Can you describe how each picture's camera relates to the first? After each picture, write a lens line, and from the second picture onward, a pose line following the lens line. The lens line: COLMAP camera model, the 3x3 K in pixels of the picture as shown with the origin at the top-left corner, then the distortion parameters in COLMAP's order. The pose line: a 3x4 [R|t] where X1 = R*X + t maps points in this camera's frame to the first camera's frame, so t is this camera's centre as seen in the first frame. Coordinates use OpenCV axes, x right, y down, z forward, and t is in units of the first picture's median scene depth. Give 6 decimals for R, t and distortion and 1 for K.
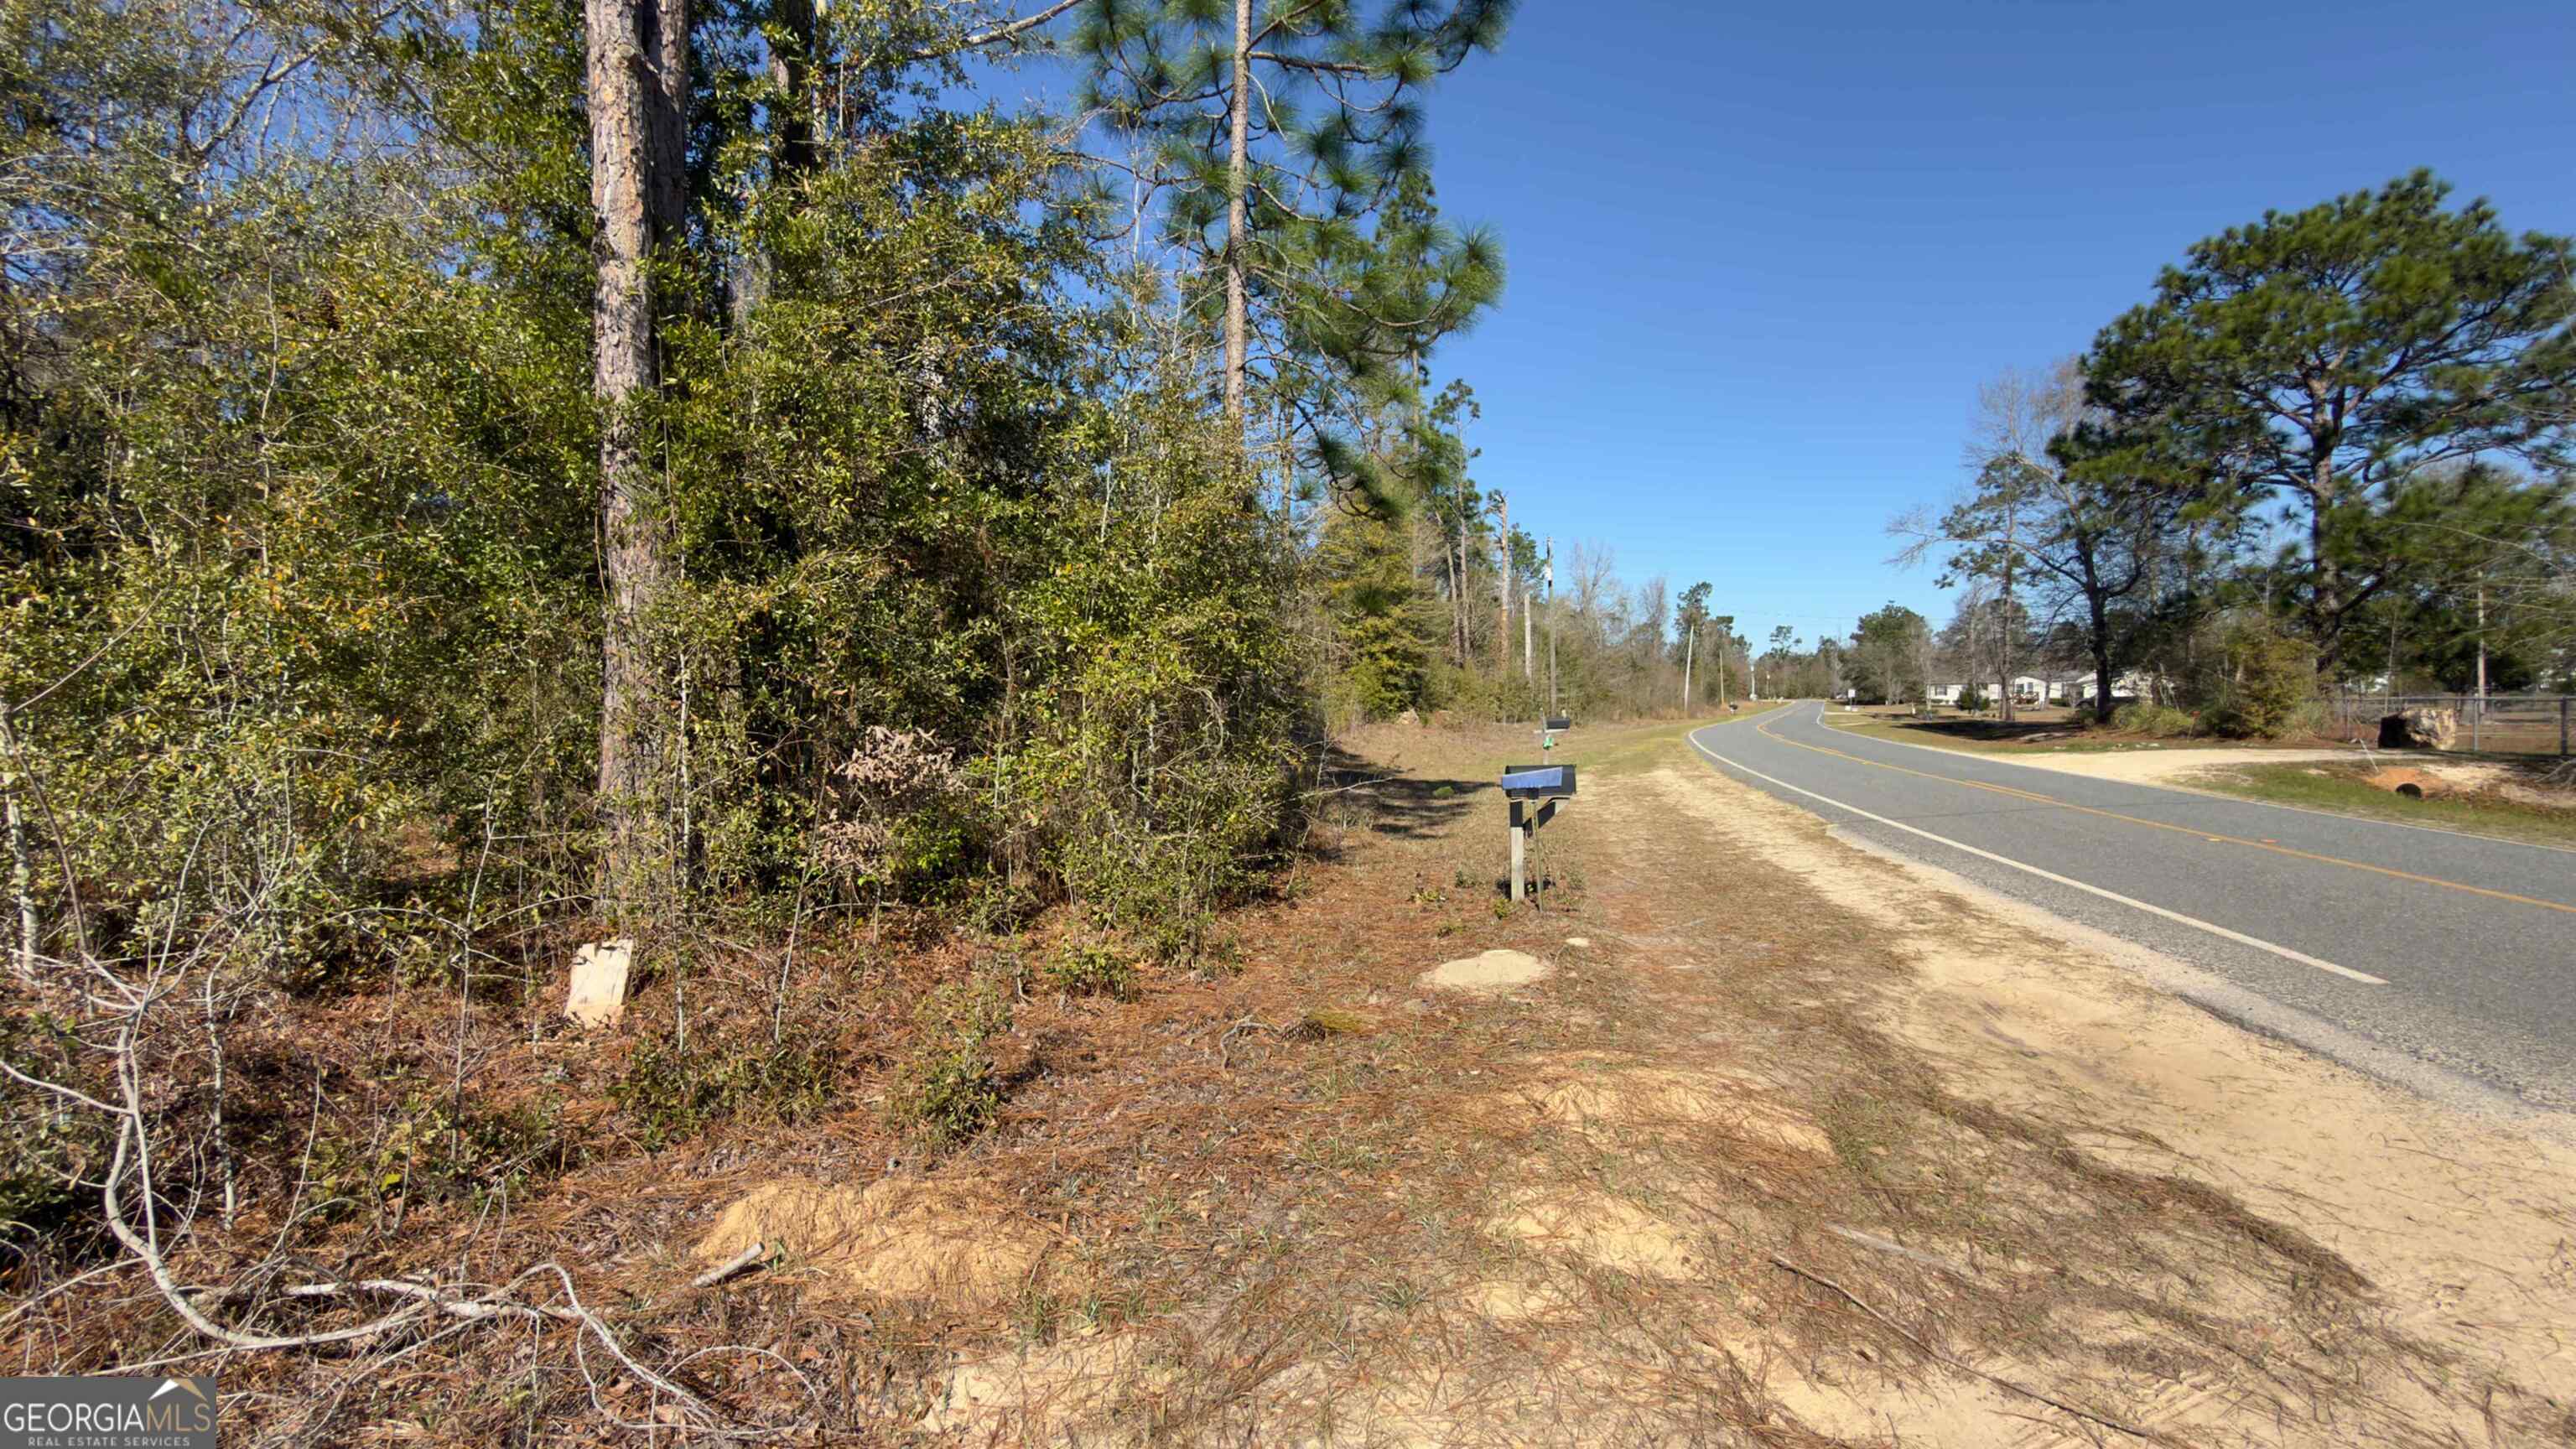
lens RADIAL K [[1113.2, 0, 1287.7], [0, 1113.2, 703.1], [0, 0, 1]] dist [0.000296, -0.003711]
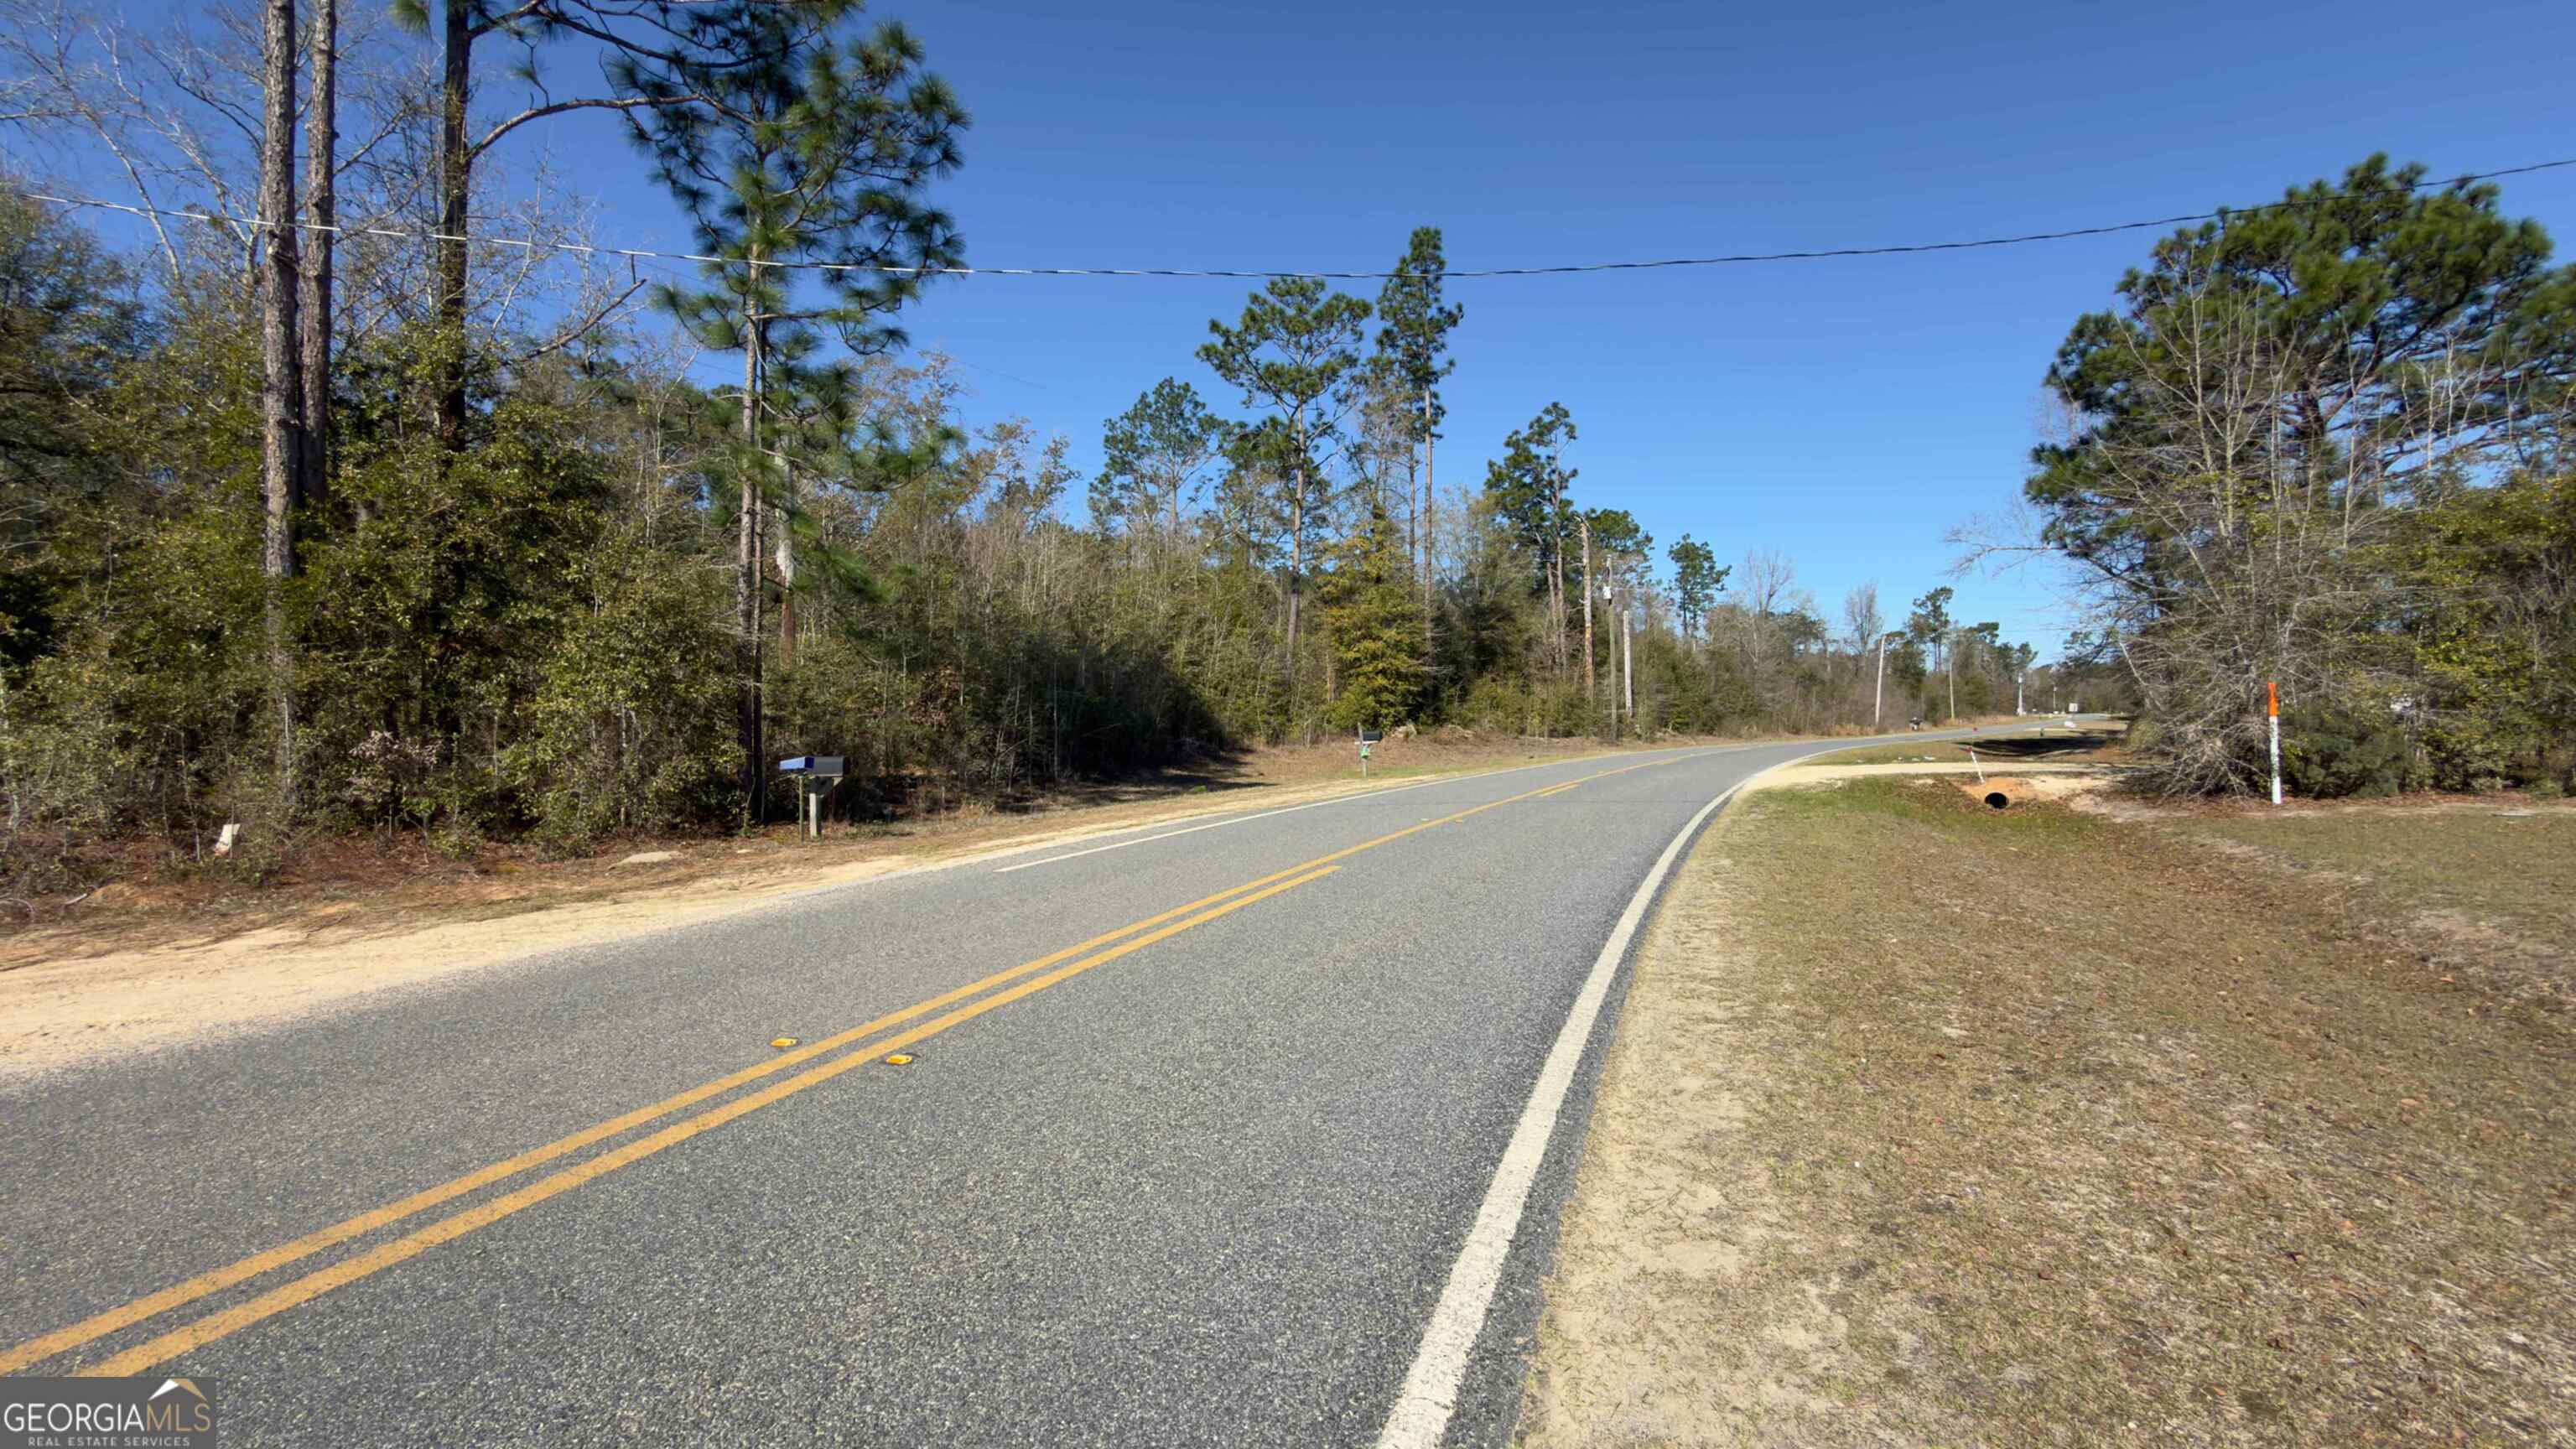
lens RADIAL K [[1113.2, 0, 1287.7], [0, 1113.2, 703.1], [0, 0, 1]] dist [0.000296, -0.003711]
pose [[0.975725, -0.002548, -0.218983, 0.240651], [-0.000359, 0.999912, -0.013235, -0.000531], [0.218997, 0.012993, 0.975639, -0.089928]]
